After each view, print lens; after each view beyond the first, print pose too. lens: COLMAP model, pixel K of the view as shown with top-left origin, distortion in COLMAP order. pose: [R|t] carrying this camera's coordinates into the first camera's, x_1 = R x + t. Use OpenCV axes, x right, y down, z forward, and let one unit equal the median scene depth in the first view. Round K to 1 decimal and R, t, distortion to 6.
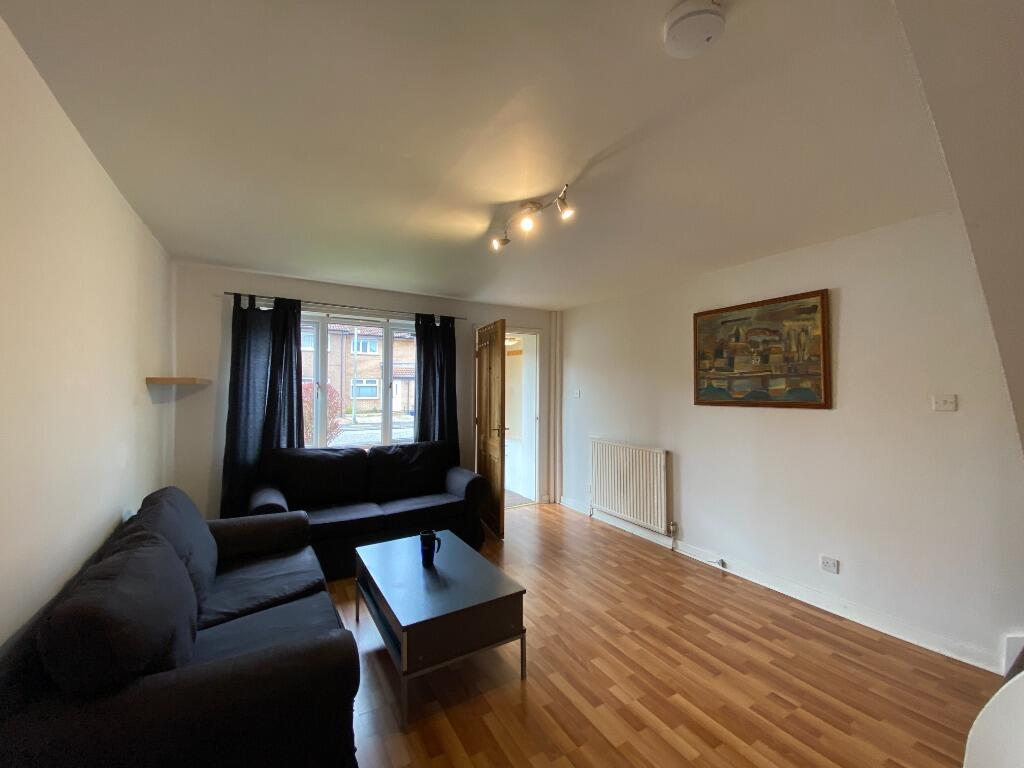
lens RADIAL K [[417.5, 0, 508.9], [0, 417.5, 382.0], [0, 0, 1]] dist [0.013409, -0.015567]
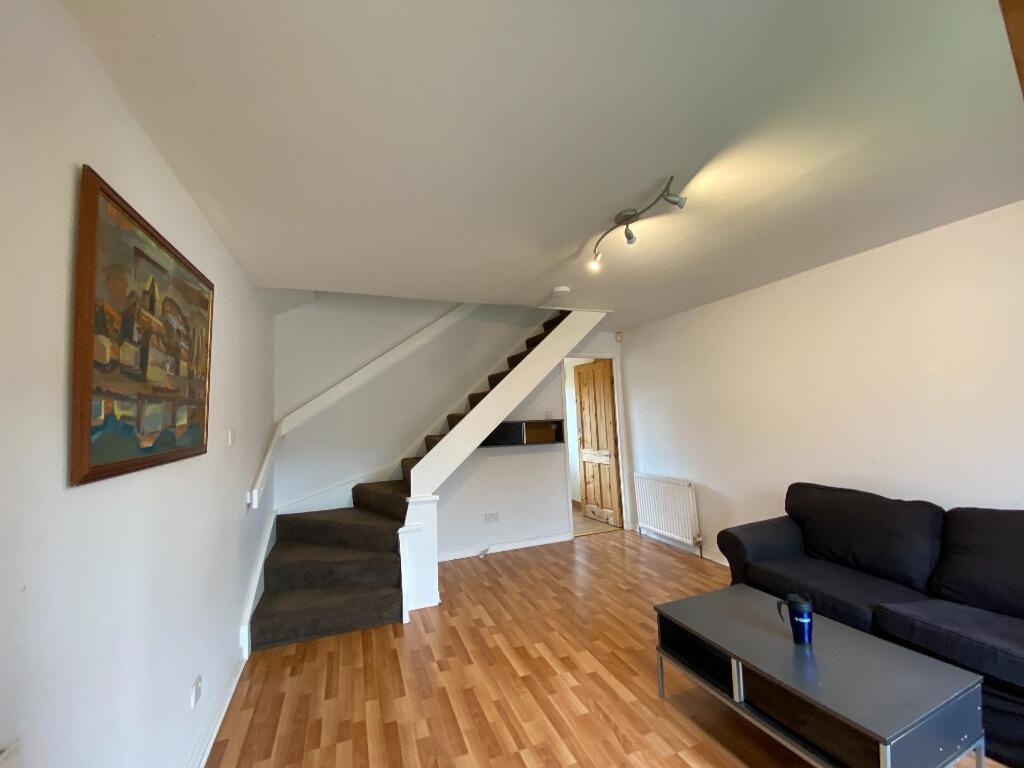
lens RADIAL K [[417.5, 0, 508.9], [0, 417.5, 382.0], [0, 0, 1]] dist [0.013409, -0.015567]
pose [[-0.986966, 0.048156, 0.153554, 0.194918], [0.033962, 0.995016, -0.093757, 0.035427], [-0.157304, -0.087320, -0.983682, 2.001983]]
